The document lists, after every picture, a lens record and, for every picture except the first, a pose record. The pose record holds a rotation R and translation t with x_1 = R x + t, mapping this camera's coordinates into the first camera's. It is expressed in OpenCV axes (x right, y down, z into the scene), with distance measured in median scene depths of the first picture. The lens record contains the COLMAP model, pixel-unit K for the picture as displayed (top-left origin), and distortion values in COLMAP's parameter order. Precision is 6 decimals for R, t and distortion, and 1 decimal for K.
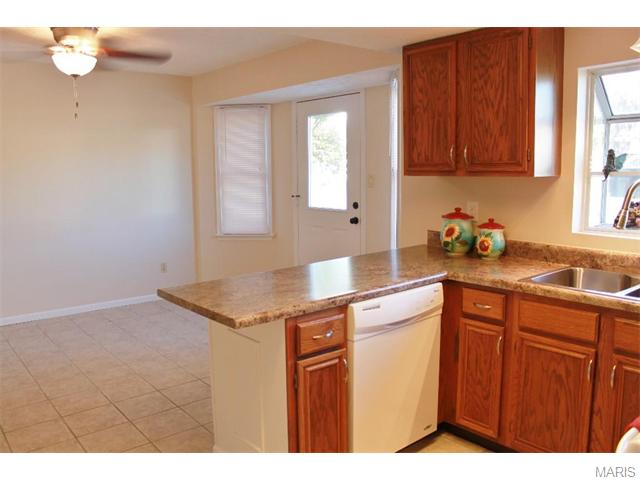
lens RADIAL K [[531.1, 0, 320.0], [0, 531.1, 240.0], [0, 0, 1]] dist [-0.167558, 0.115606]
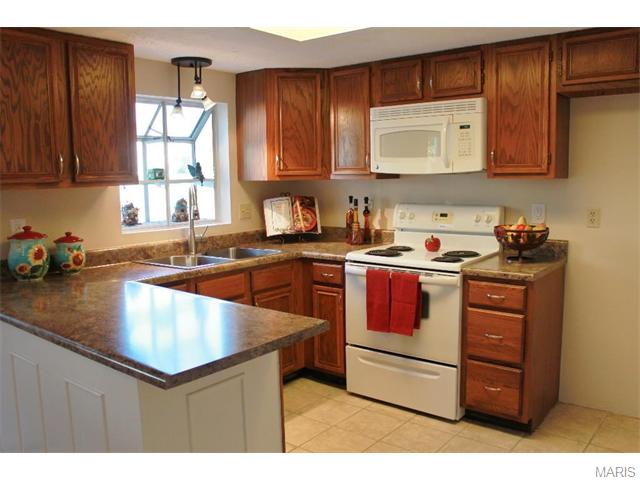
lens RADIAL K [[531.1, 0, 320.0], [0, 531.1, 240.0], [0, 0, 1]] dist [-0.167558, 0.115606]
pose [[-0.194081, -0.100485, 0.975825, -0.701766], [0.146260, 0.980657, 0.130073, -0.083953], [-0.970021, 0.167969, -0.175630, 0.740042]]
